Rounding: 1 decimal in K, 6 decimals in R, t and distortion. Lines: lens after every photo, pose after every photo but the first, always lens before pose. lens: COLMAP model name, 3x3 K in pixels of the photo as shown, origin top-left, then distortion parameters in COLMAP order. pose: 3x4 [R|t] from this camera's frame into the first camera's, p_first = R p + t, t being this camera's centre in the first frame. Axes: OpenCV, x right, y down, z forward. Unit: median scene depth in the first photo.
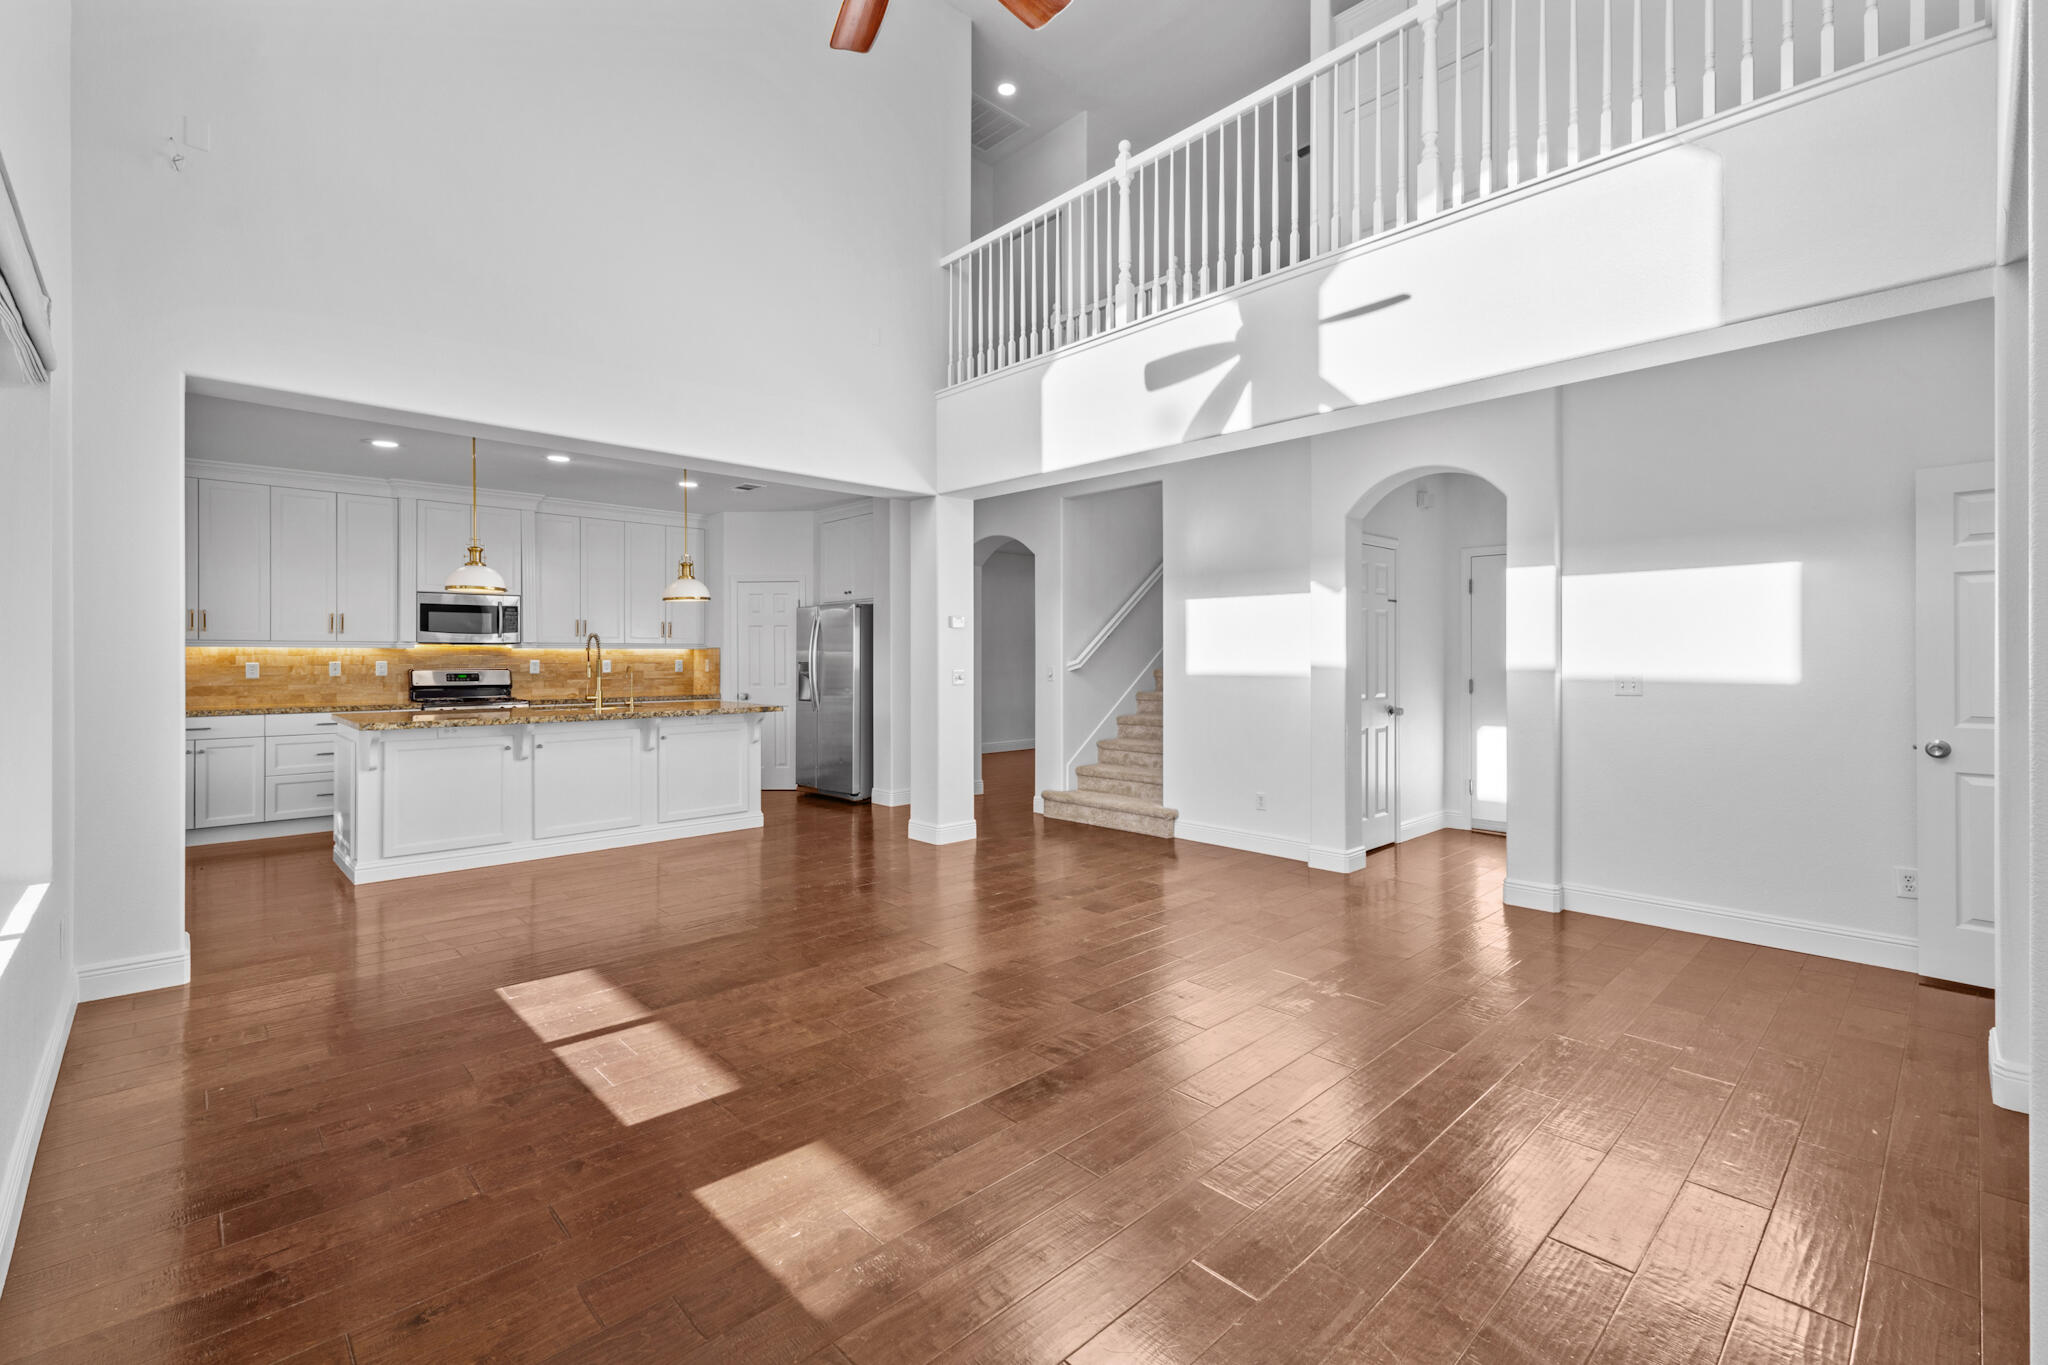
lens RADIAL K [[896.8, 0, 1022.1], [0, 896.8, 653.3], [0, 0, 1]] dist [0.013128, -0.000012]
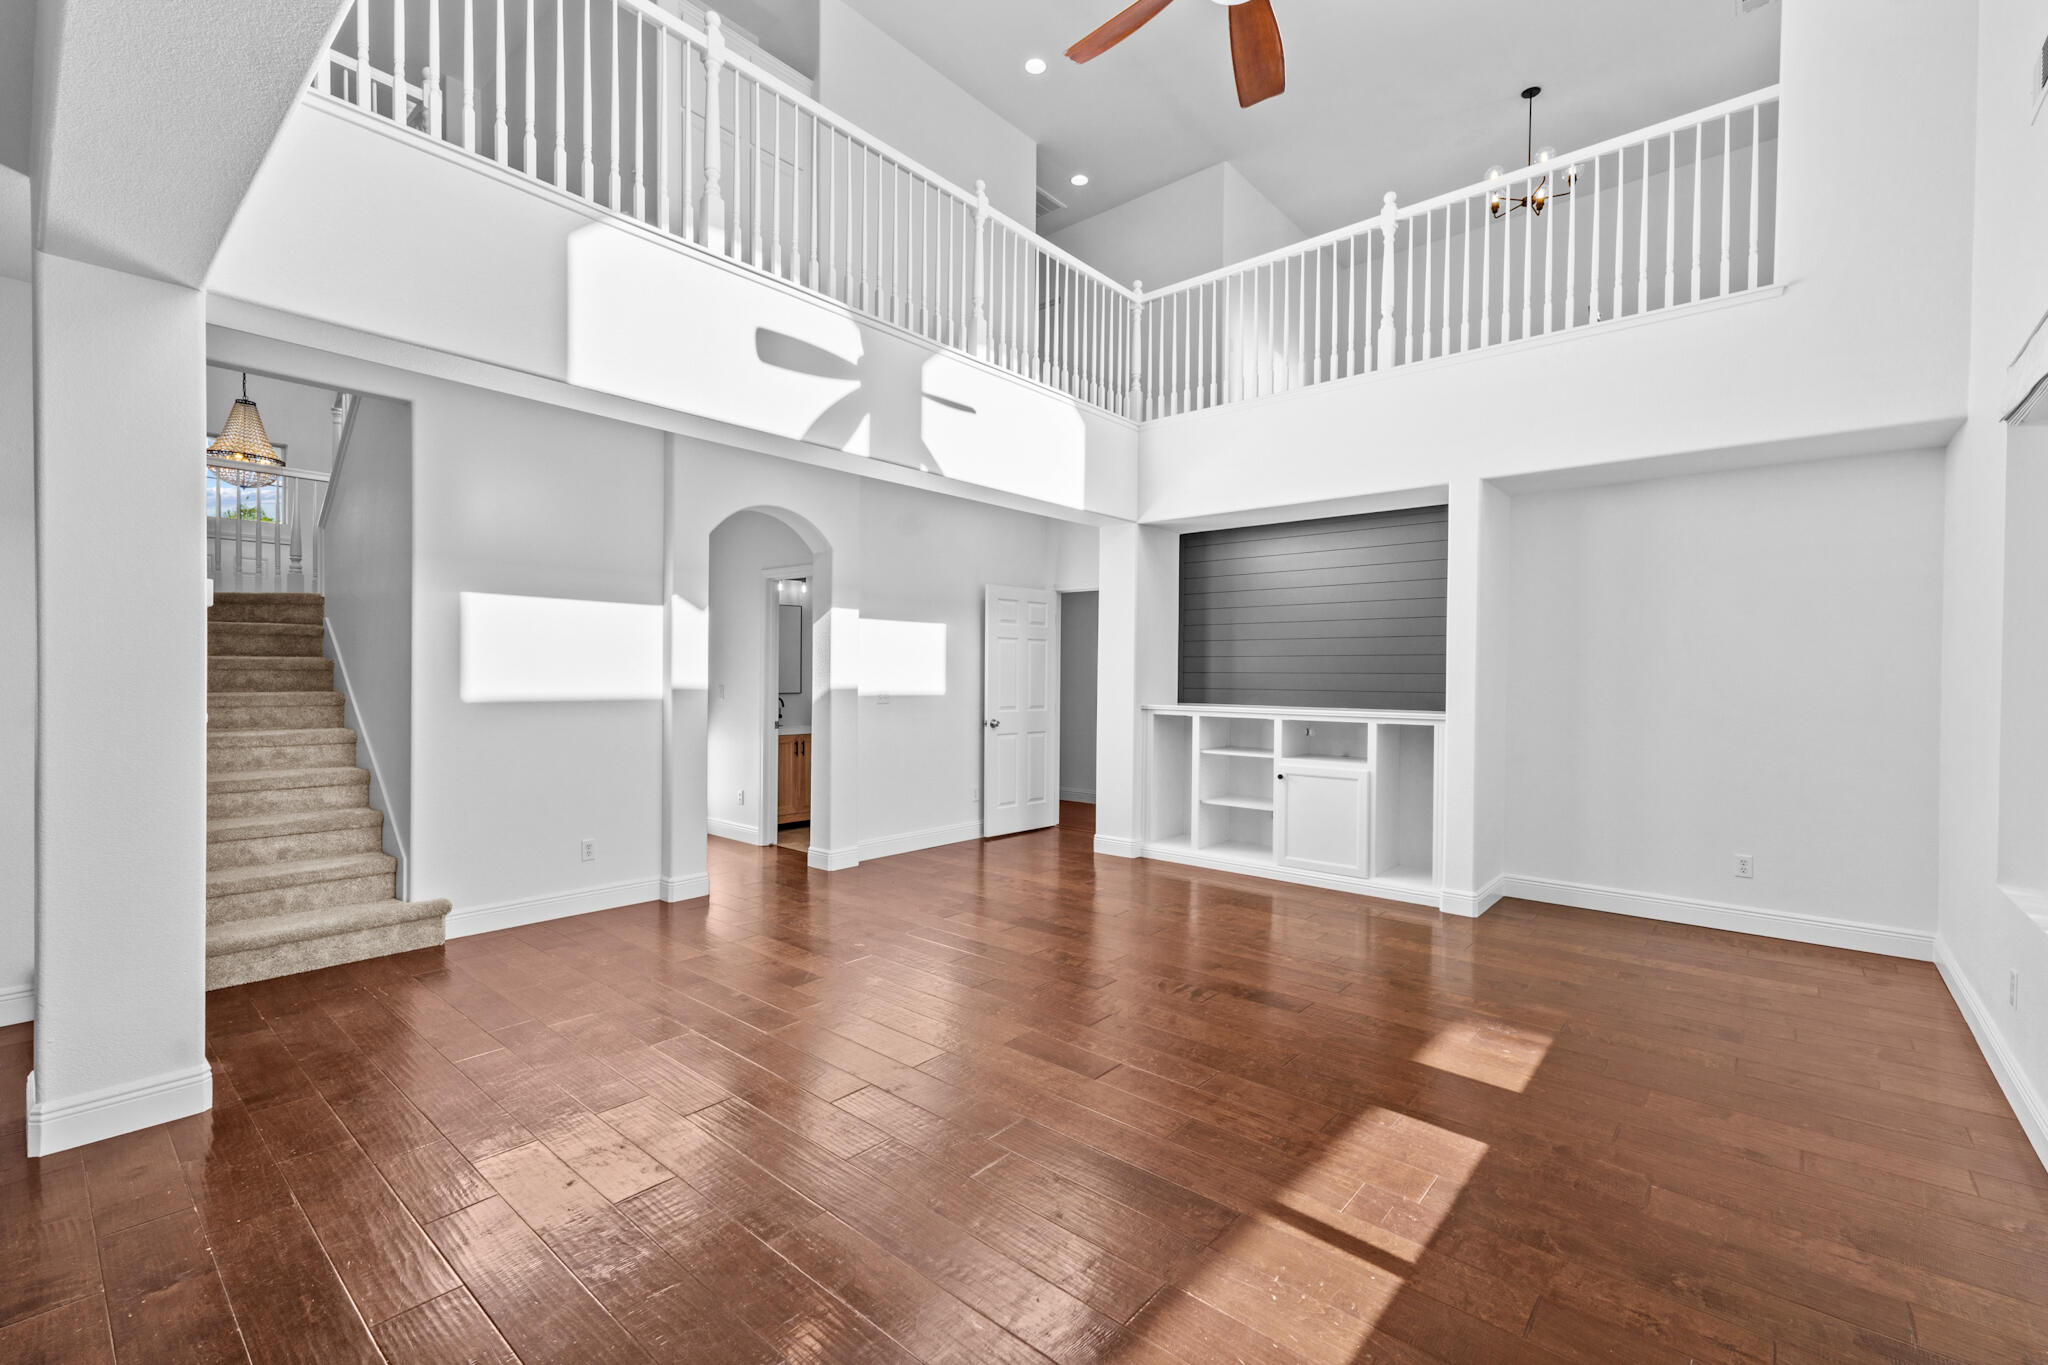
lens RADIAL K [[872.5, 0, 1022.4], [0, 872.5, 689.8], [0, 0, 1]] dist [0.001528, -0.000209]
pose [[-0.098774, -0.010997, 0.995049, -0.823100], [-0.011713, 0.999883, 0.009888, 0.006043], [-0.995041, -0.010678, -0.098892, 0.984259]]
